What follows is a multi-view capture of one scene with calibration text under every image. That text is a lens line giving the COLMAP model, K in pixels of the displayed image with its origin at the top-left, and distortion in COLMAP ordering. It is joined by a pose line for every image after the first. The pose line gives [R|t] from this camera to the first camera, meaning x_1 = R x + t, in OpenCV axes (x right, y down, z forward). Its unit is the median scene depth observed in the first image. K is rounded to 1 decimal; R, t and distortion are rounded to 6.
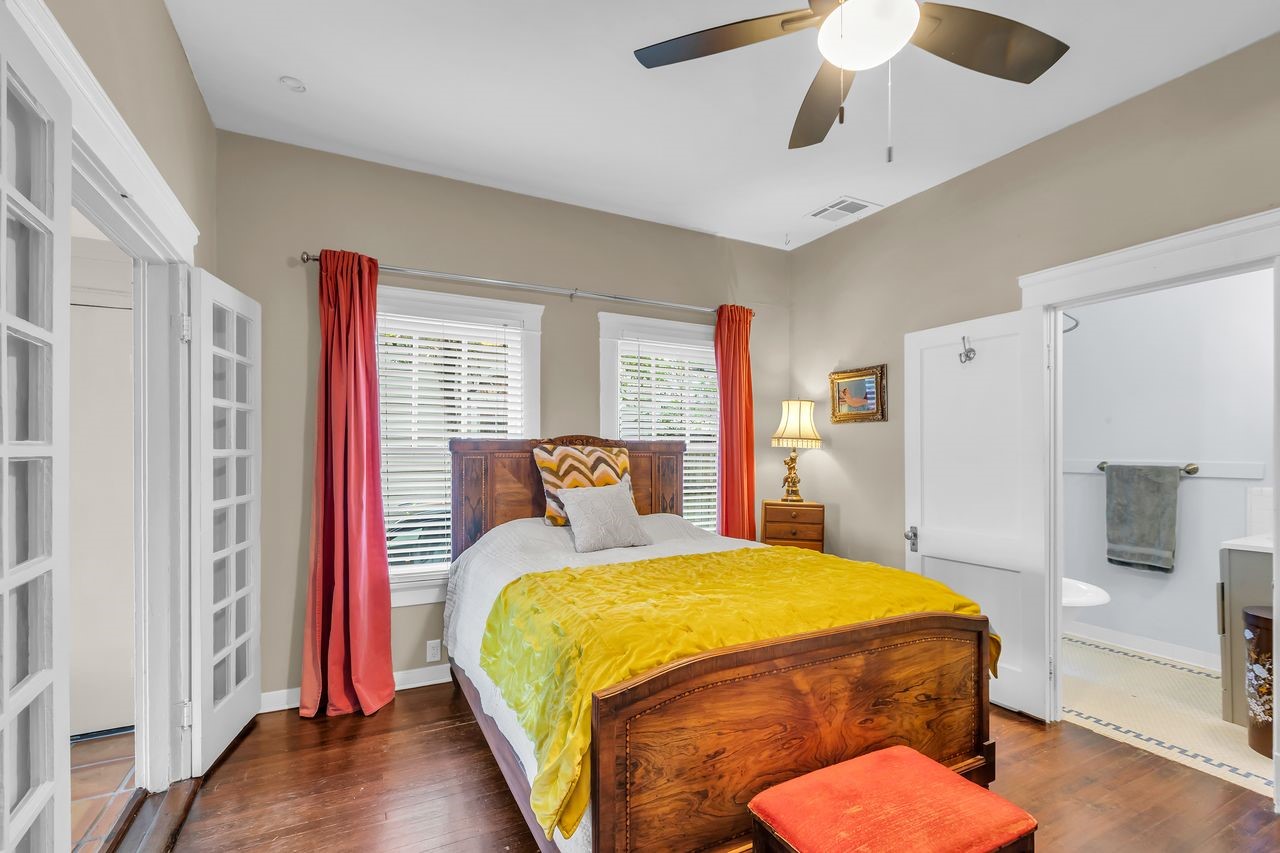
lens RADIAL K [[580.8, 0, 643.2], [0, 580.8, 442.7], [0, 0, 1]] dist [0.004321, -0.000631]
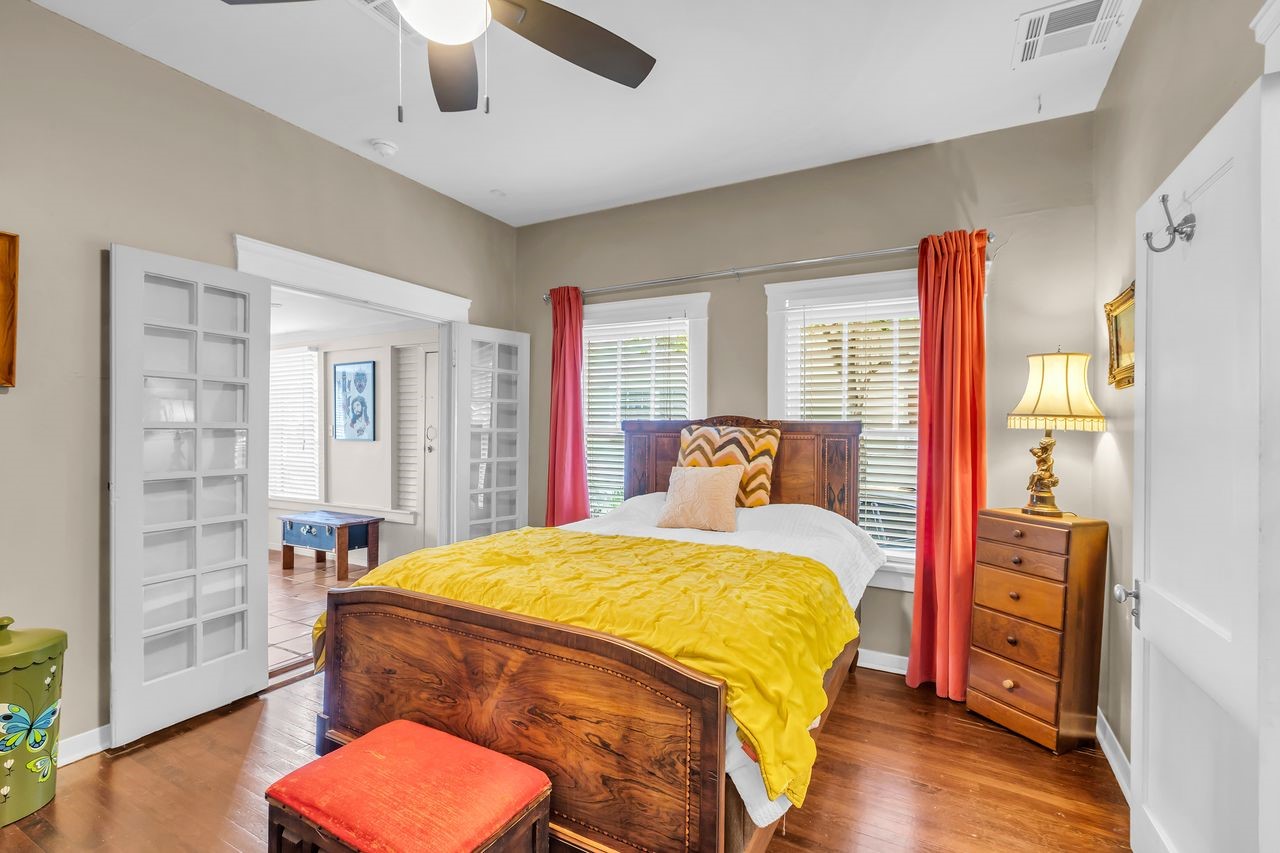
lens RADIAL K [[569.1, 0, 633.7], [0, 569.1, 430.7], [0, 0, 1]] dist [0.002754, -0.000076]
pose [[0.557969, 0.004064, -0.829852, 0.635117], [-0.000849, 0.999990, 0.004326, 0.008710], [0.829861, -0.001709, 0.557967, 0.339742]]
